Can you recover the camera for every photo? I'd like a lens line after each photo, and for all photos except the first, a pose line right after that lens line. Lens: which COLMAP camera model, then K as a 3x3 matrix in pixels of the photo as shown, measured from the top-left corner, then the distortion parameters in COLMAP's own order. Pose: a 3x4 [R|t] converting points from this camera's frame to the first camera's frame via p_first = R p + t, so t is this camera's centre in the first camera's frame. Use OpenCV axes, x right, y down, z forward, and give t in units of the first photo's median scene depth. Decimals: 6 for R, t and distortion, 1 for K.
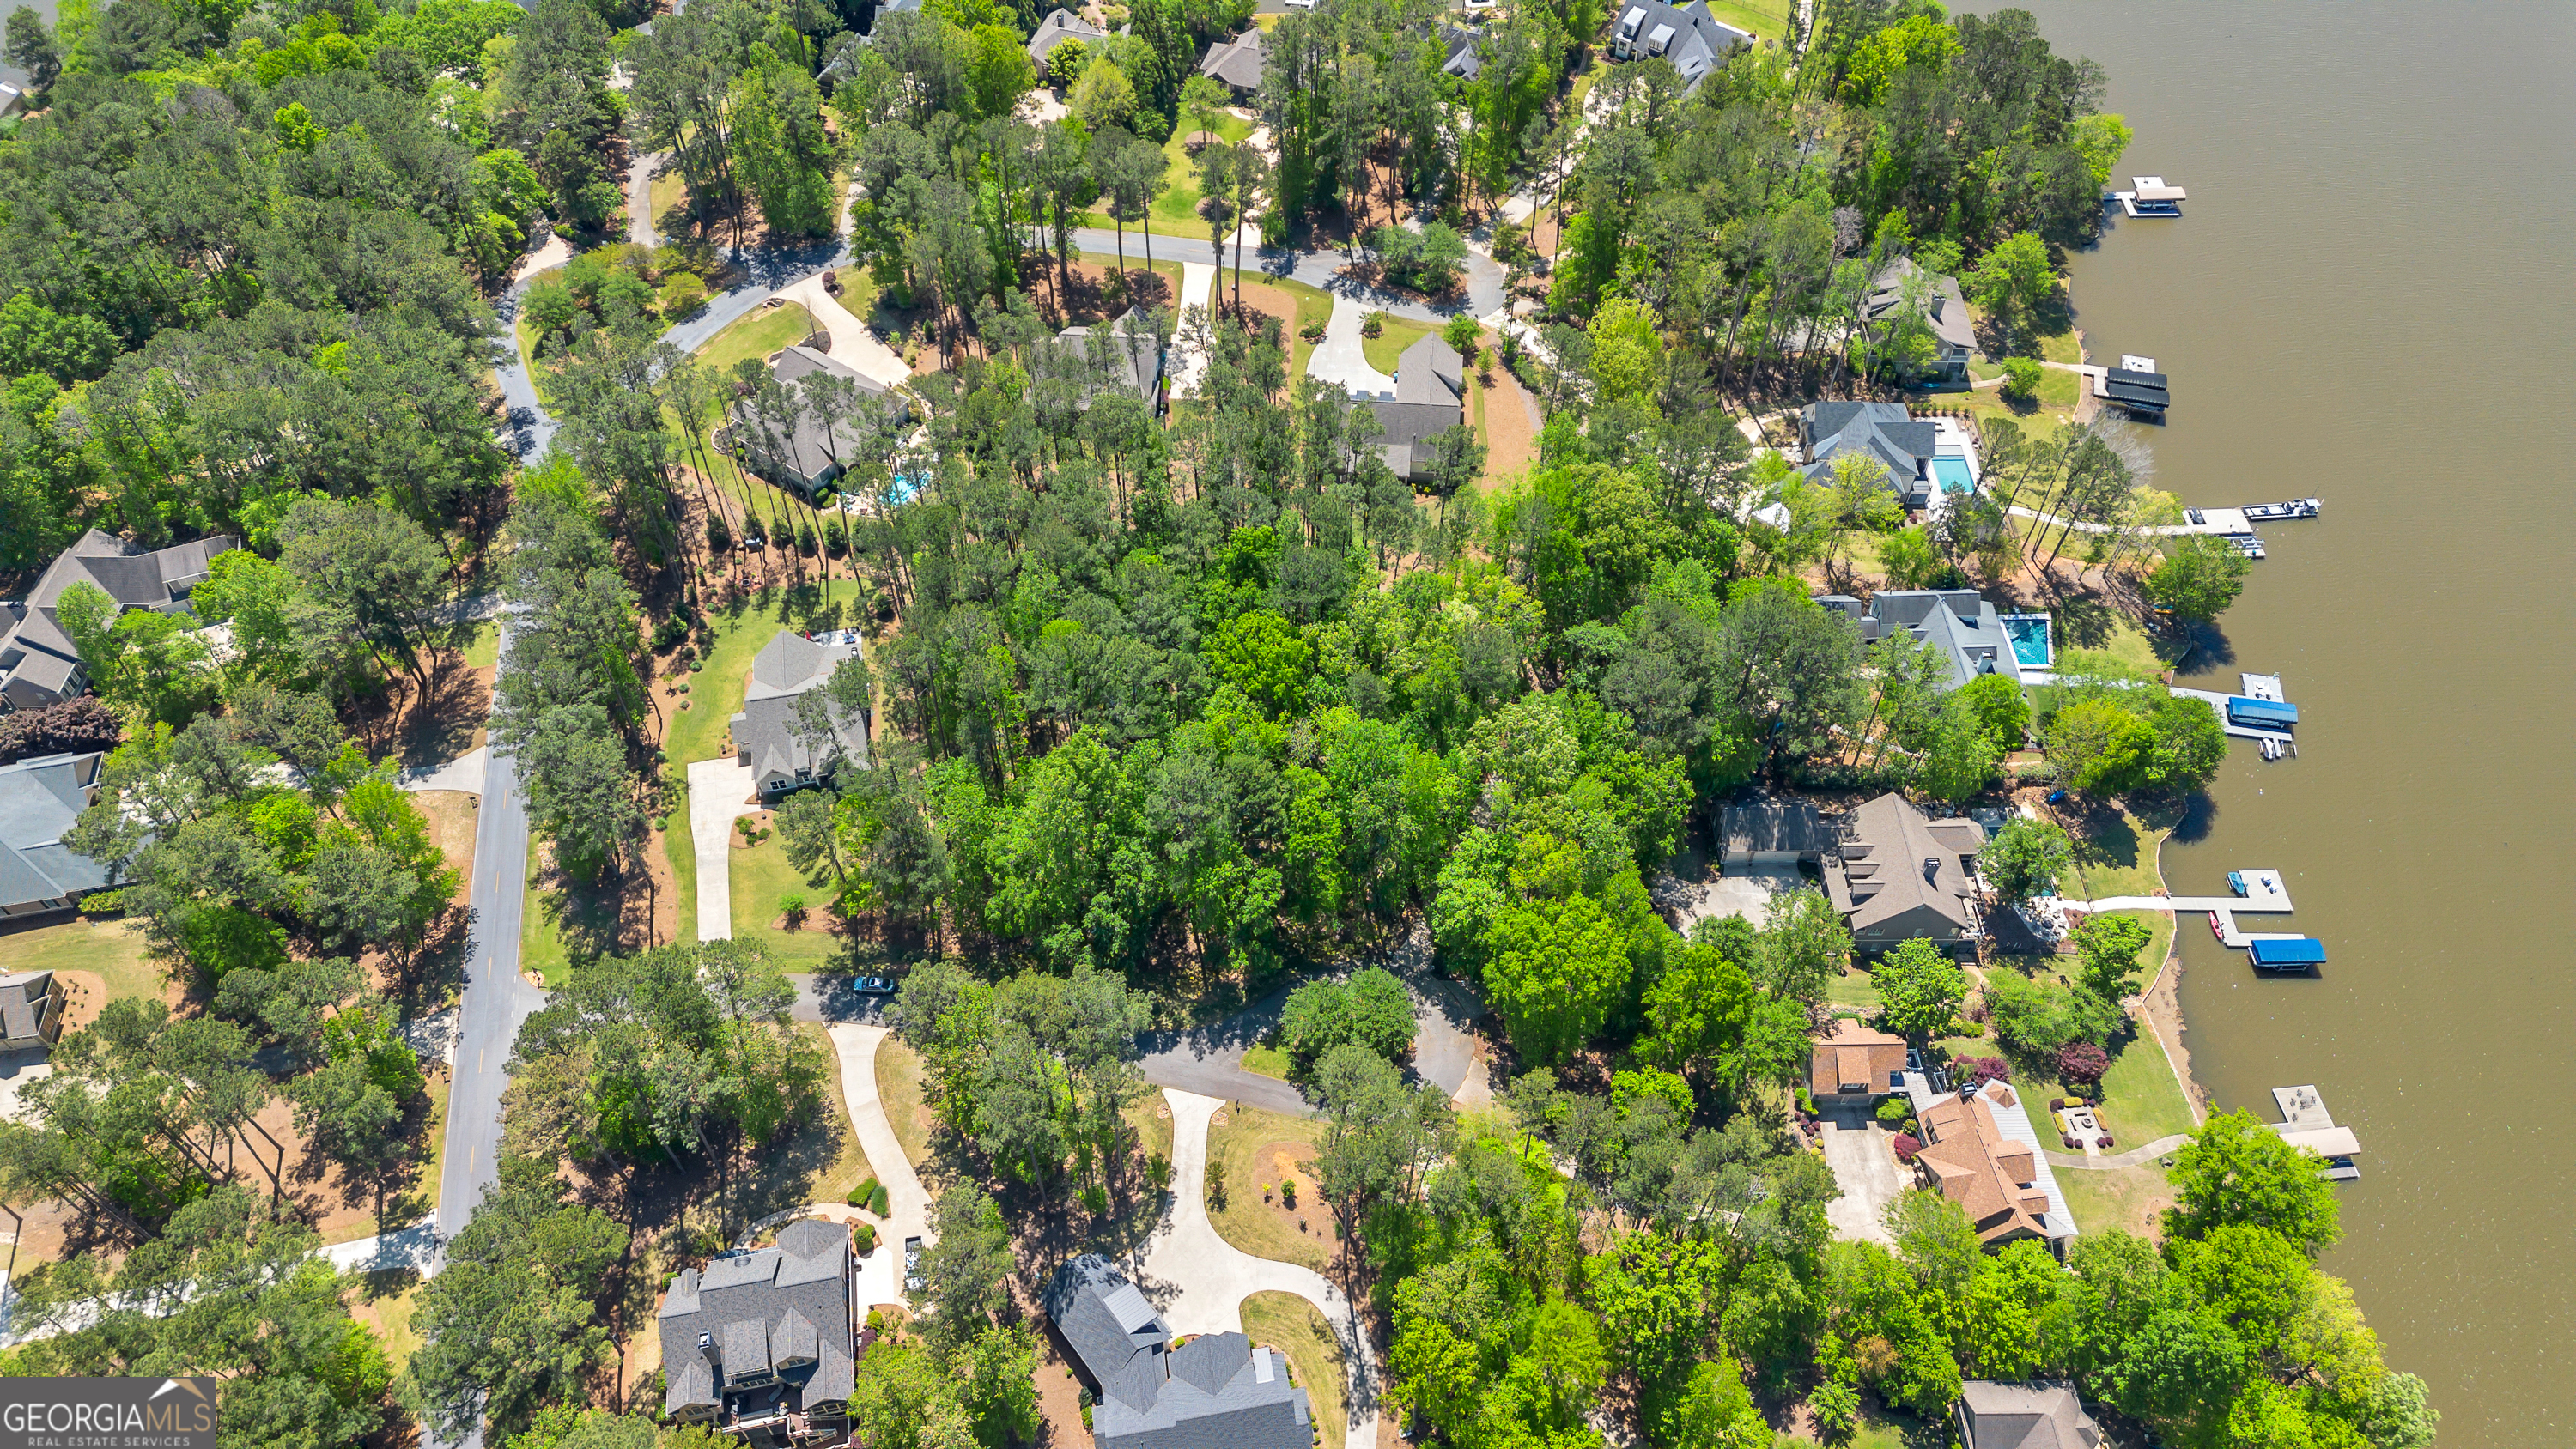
lens RADIAL K [[1791.0, 0, 1293.9], [0, 1791.0, 729.0], [0, 0, 1]] dist [0.088987, -0.106038]
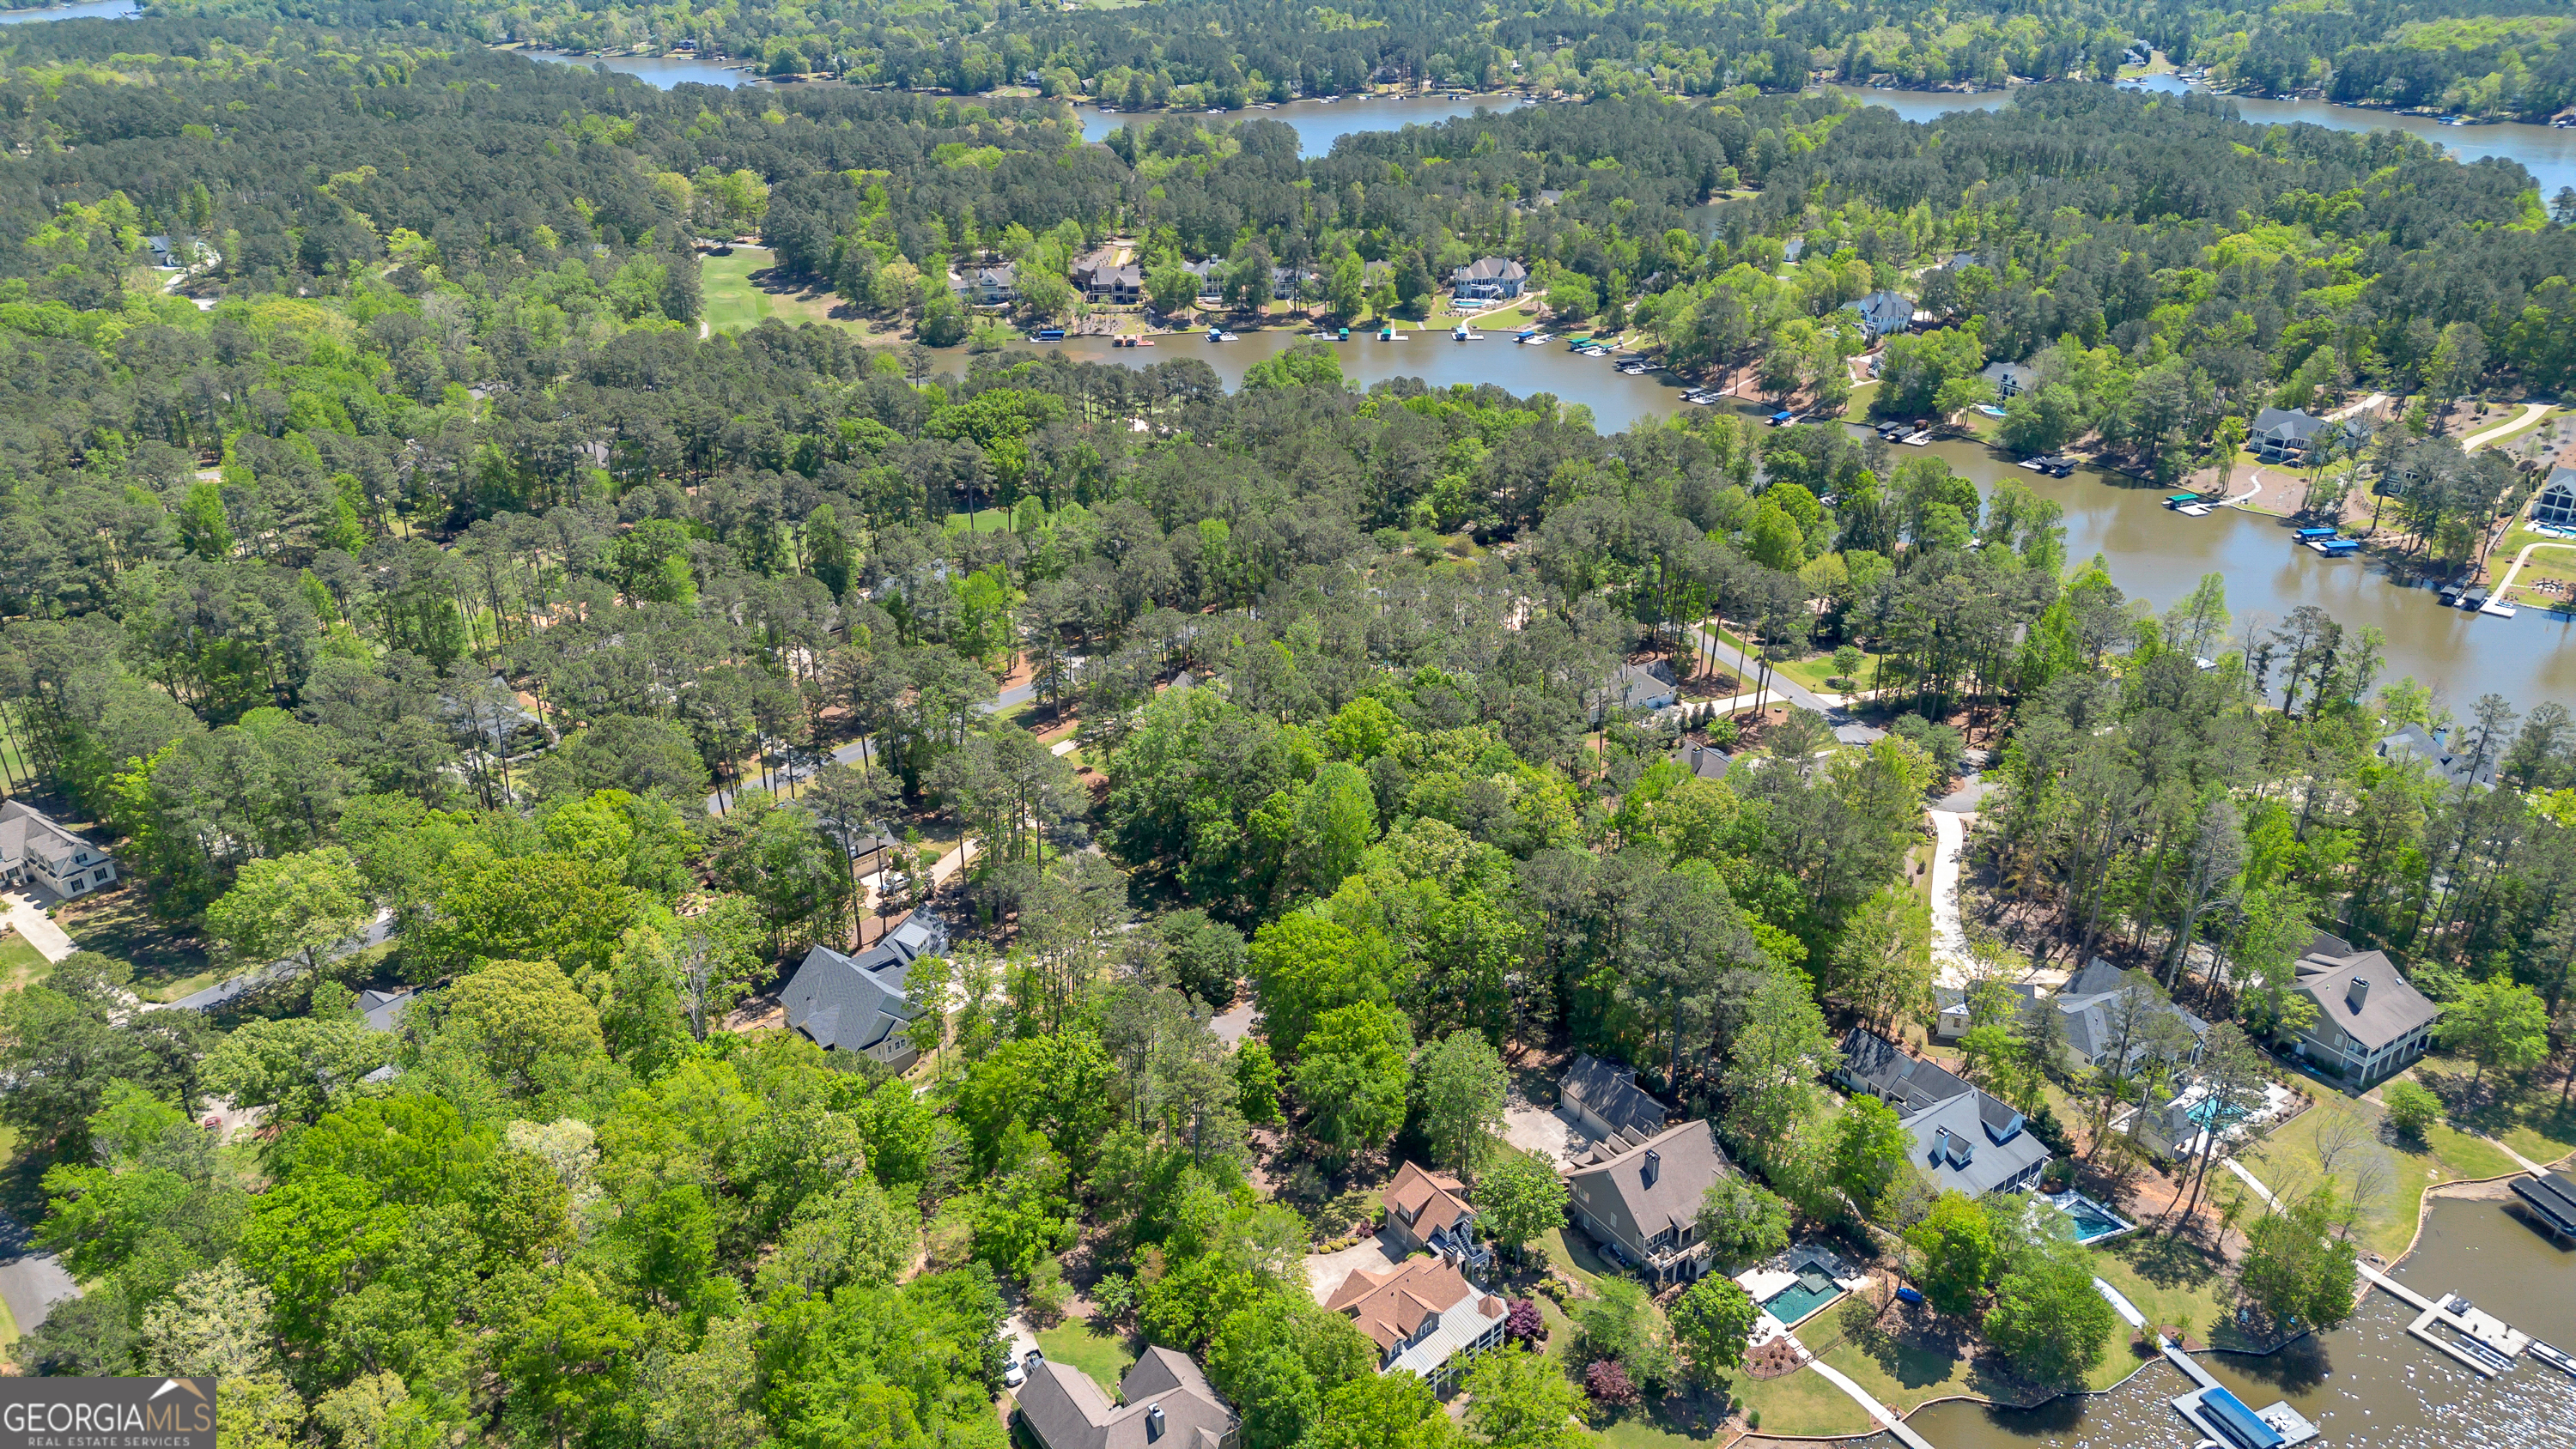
lens RADIAL K [[1791.0, 0, 1293.9], [0, 1791.0, 729.0], [0, 0, 1]] dist [0.088987, -0.106038]
pose [[0.546297, 0.348684, -0.761564, 0.811739], [-0.647119, 0.752973, -0.119452, 0.125739], [0.531786, 0.558079, 0.636987, 0.109393]]
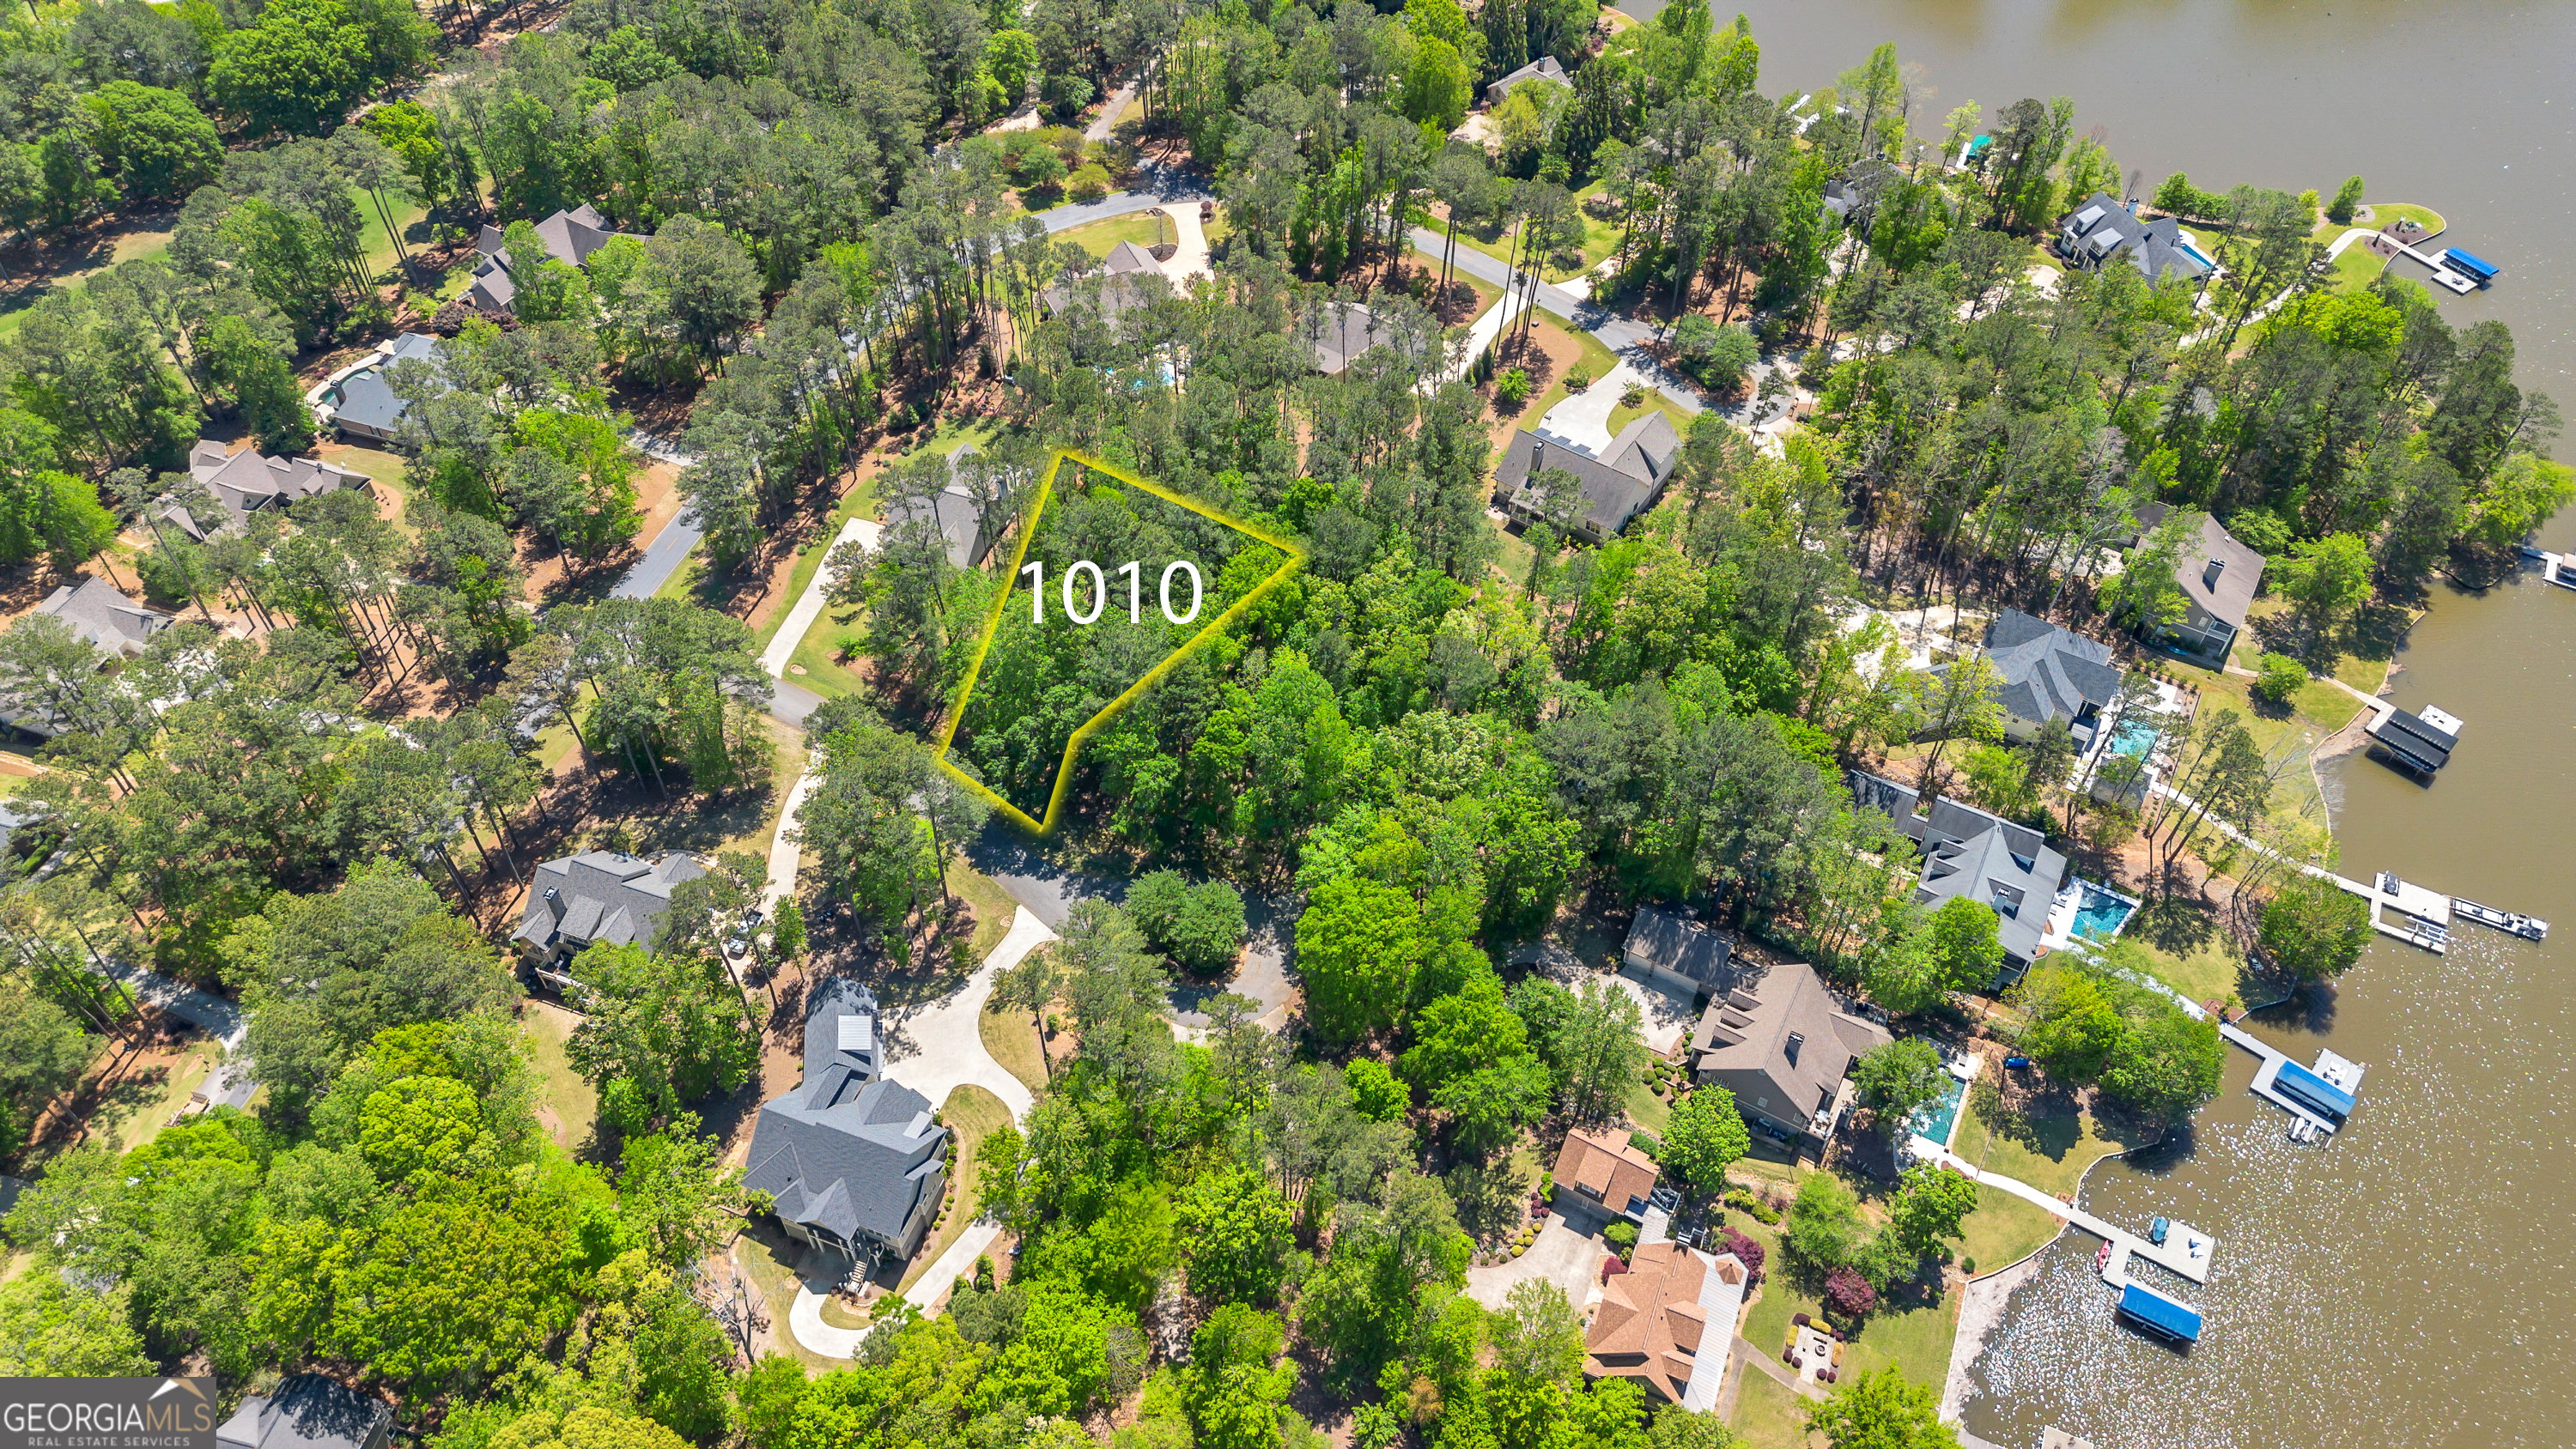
lens RADIAL K [[1791.0, 0, 1293.9], [0, 1791.0, 729.0], [0, 0, 1]] dist [0.088987, -0.106038]
pose [[0.864997, 0.379598, -0.328154, 0.328954], [-0.396307, 0.917957, 0.017216, 0.010705], [0.307766, 0.115158, 0.944467, -0.010047]]
